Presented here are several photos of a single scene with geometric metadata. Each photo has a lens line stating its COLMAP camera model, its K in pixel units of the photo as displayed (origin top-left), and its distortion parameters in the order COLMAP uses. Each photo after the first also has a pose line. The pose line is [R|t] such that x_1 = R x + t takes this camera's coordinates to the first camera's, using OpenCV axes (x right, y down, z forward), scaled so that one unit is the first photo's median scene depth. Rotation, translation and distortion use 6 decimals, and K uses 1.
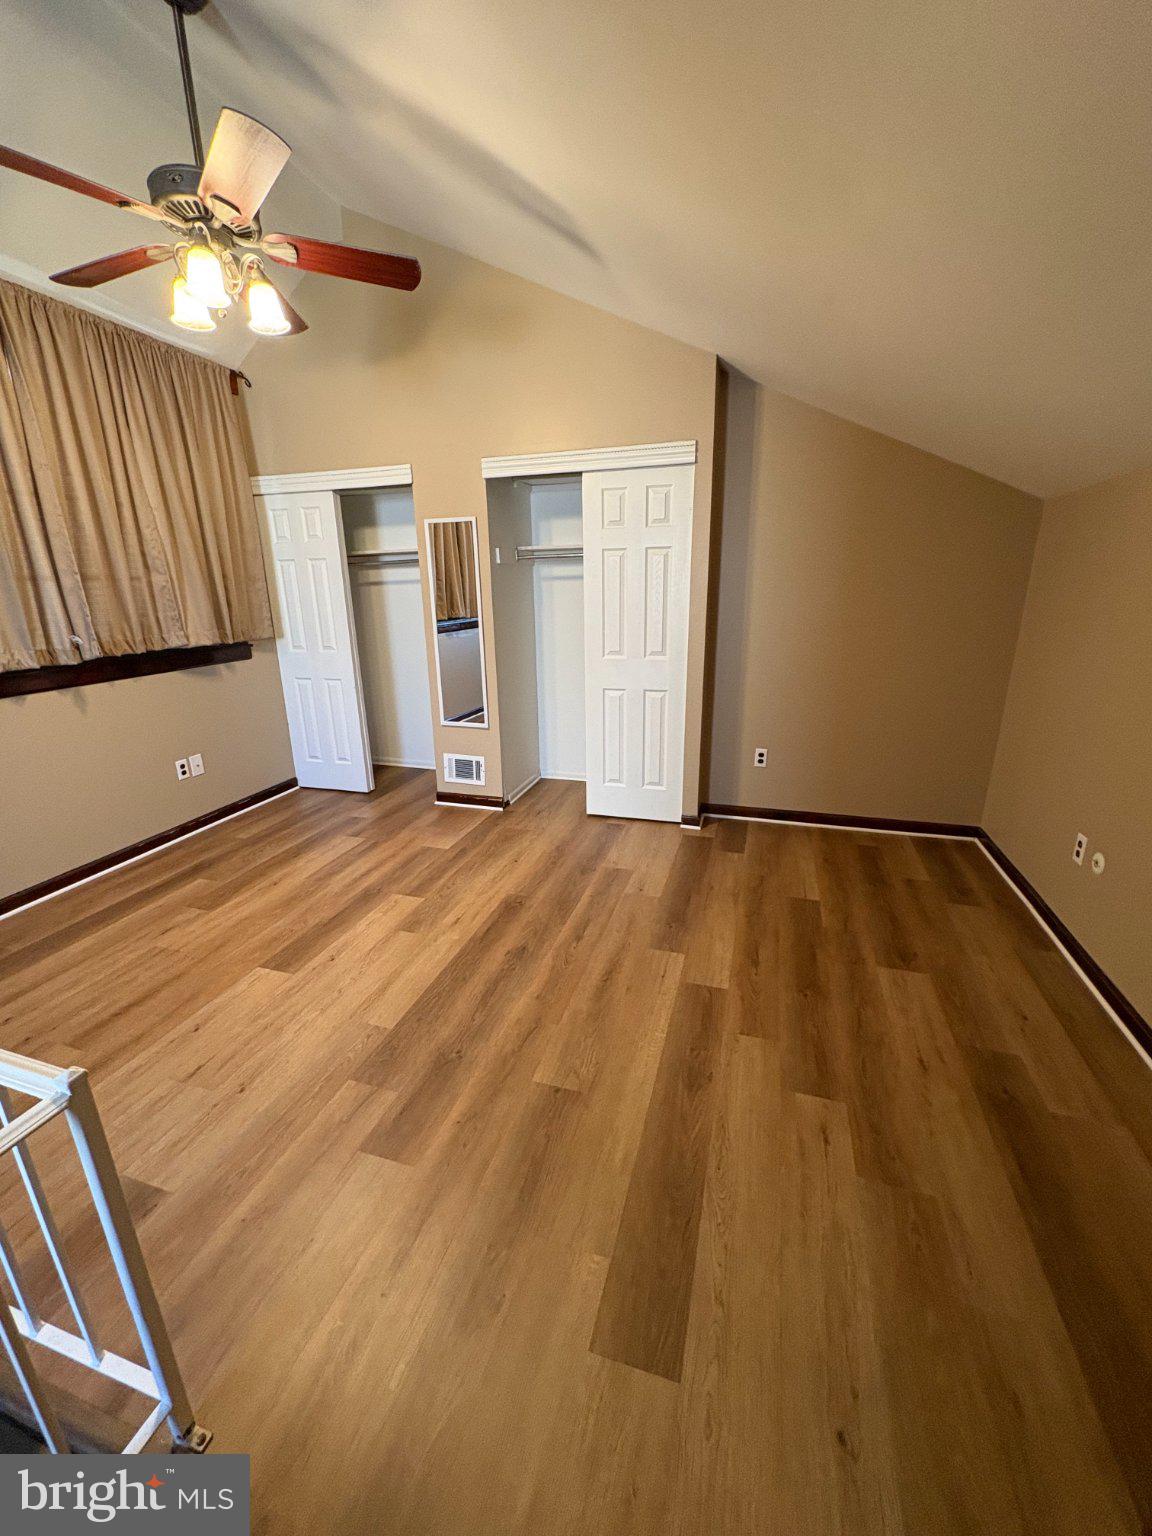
lens RADIAL K [[611.0, 0, 577.6], [0, 611.0, 765.7], [0, 0, 1]] dist [-0.002761, 0.000809]
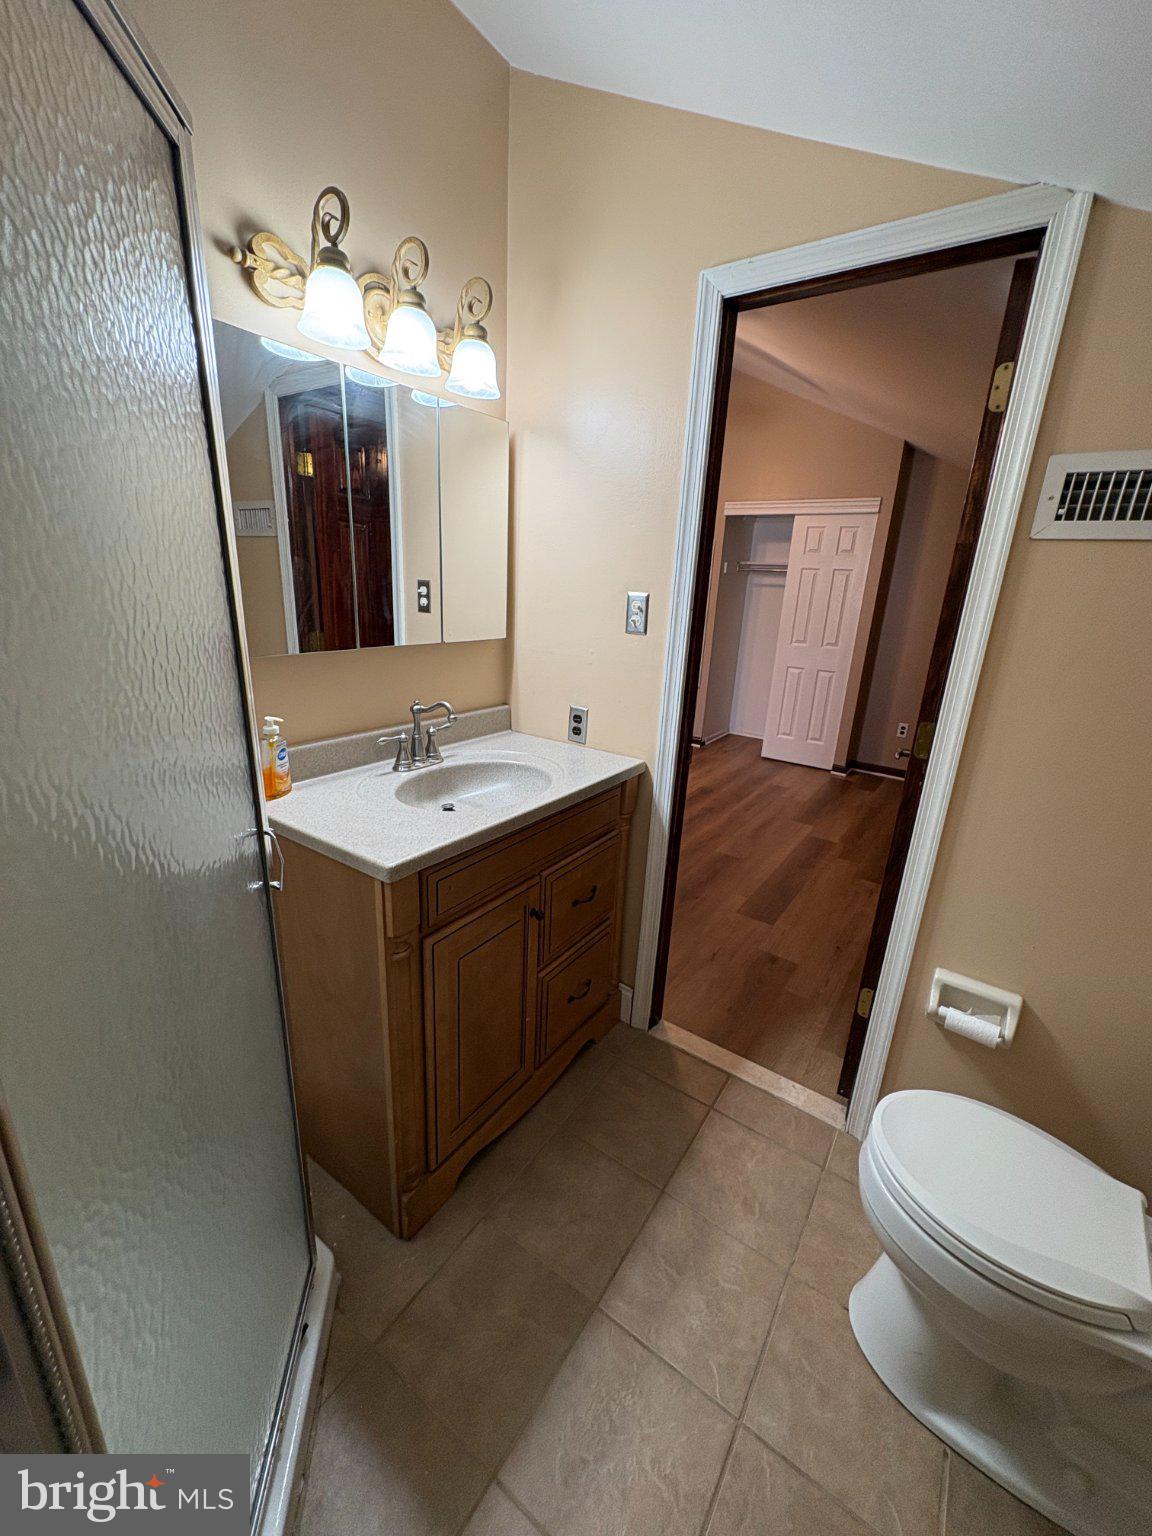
lens RADIAL K [[611.0, 0, 578.4], [0, 611.0, 763.4], [0, 0, 1]] dist [-0.002761, 0.000809]
pose [[0.951236, 0.147592, -0.270862, -0.002159], [-0.148511, 0.988761, 0.017219, 0.173562], [0.270359, 0.023846, 0.962464, -0.584453]]
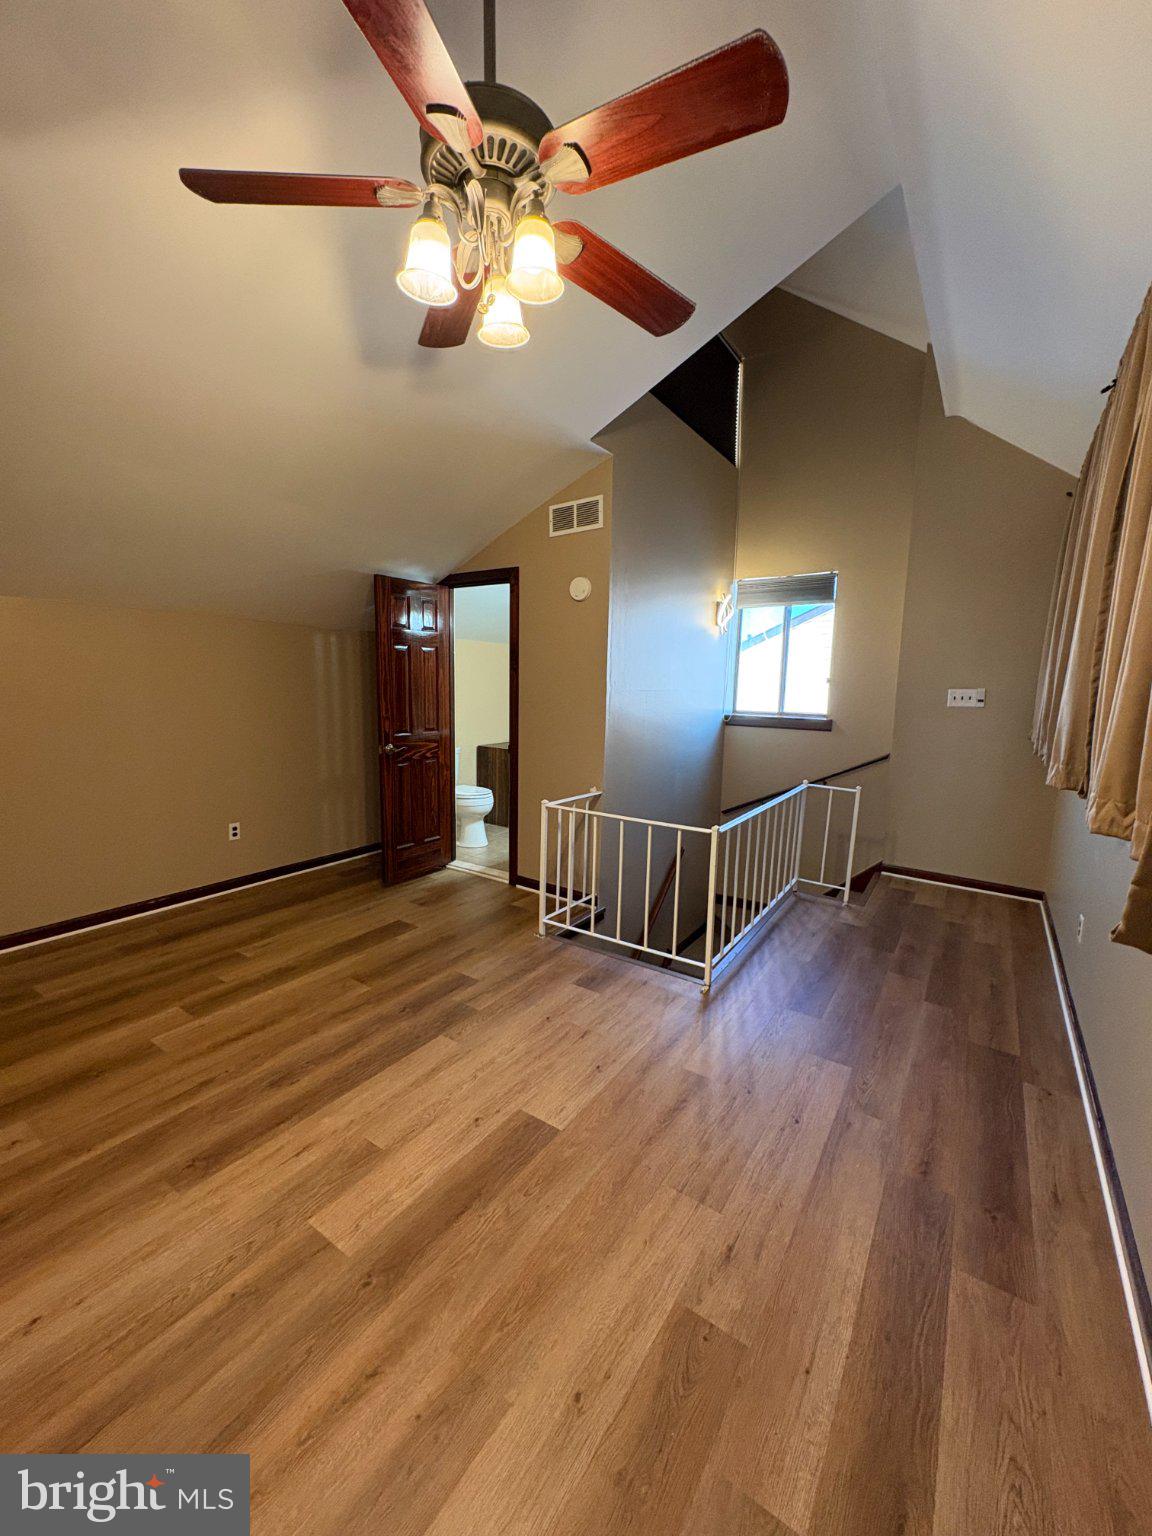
lens RADIAL K [[611.0, 0, 575.6], [0, 611.0, 775.1], [0, 0, 1]] dist [-0.002761, 0.000809]
pose [[-0.956666, -0.050770, 0.286728, -0.610787], [0.076910, 0.905659, 0.416973, -0.357226], [-0.280847, 0.420956, -0.862509, 1.217151]]
